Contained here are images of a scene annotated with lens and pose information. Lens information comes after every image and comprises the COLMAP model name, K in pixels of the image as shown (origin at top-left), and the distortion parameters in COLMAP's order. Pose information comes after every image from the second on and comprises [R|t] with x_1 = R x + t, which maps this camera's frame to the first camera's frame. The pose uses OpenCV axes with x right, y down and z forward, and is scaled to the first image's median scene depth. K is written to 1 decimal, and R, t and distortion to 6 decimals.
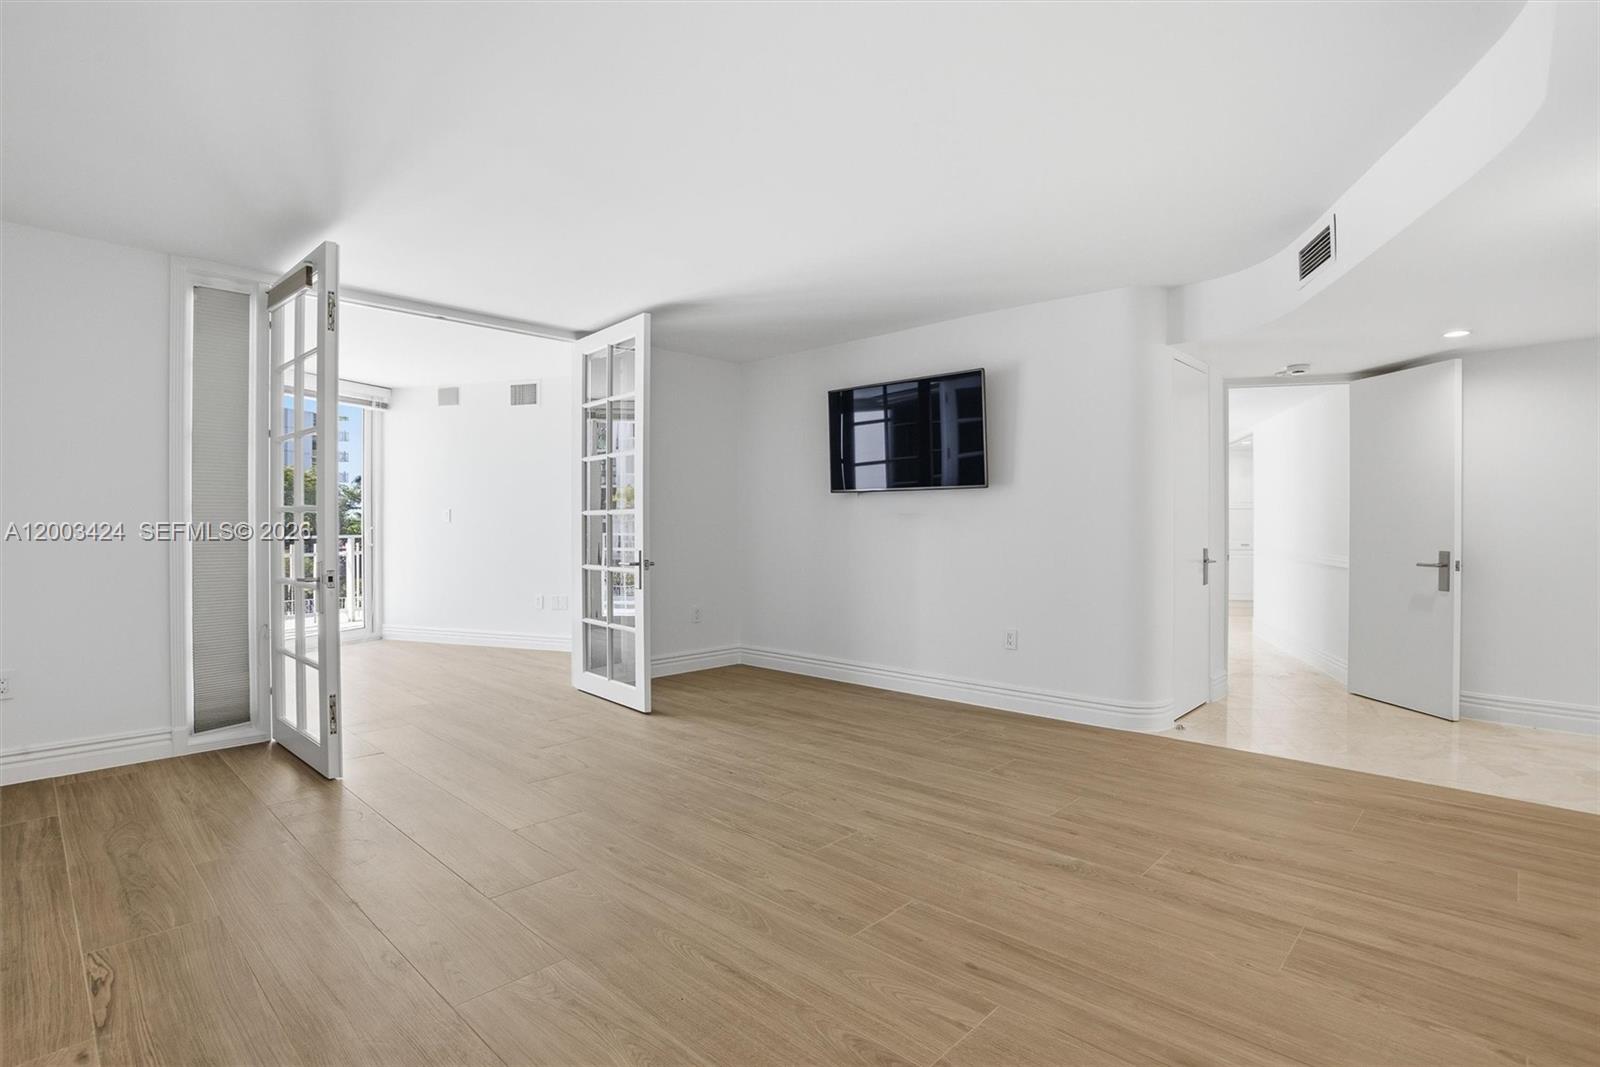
lens RADIAL K [[794.4, 0, 796.6], [0, 794.4, 518.1], [0, 0, 1]] dist [-0.058859, 0.000384]
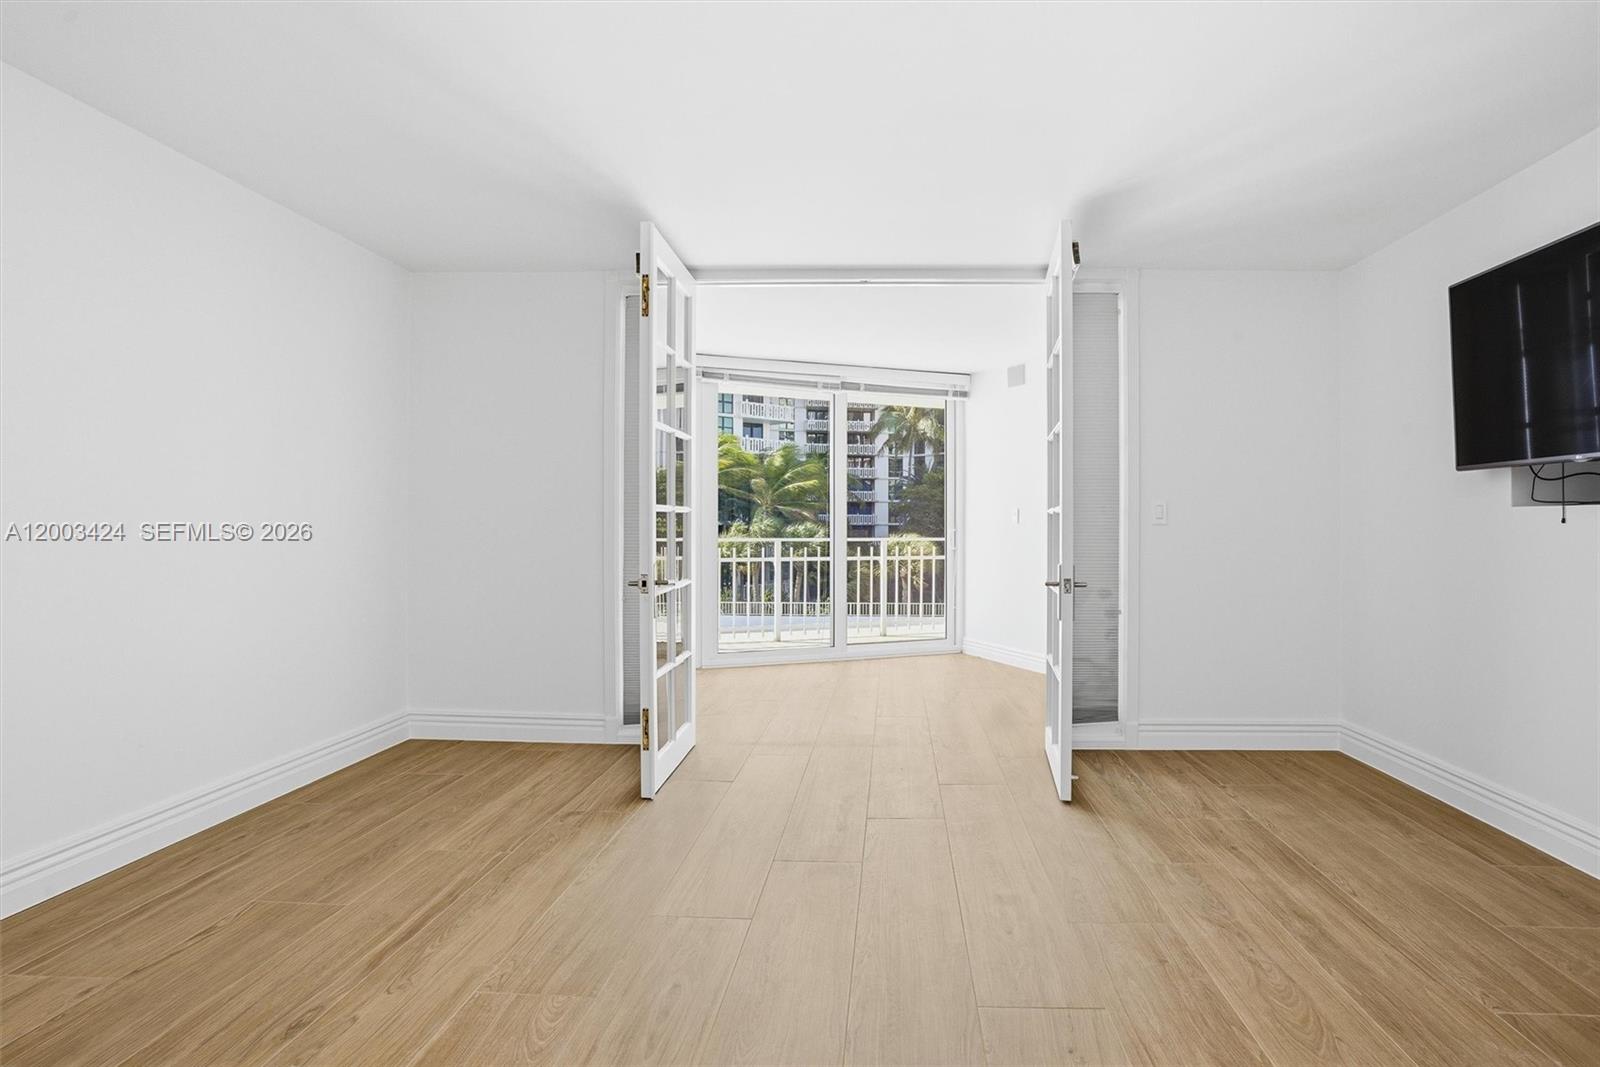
lens RADIAL K [[904.6, 0, 800.0], [0, 904.6, 533.5], [0, 0, 1]] dist [-0.082962, 0.042590]
pose [[0.641923, 0.008133, -0.766726, 0.272357], [0.003474, 0.999903, 0.013515, 0.003619], [0.766761, -0.011339, 0.641832, 0.353012]]
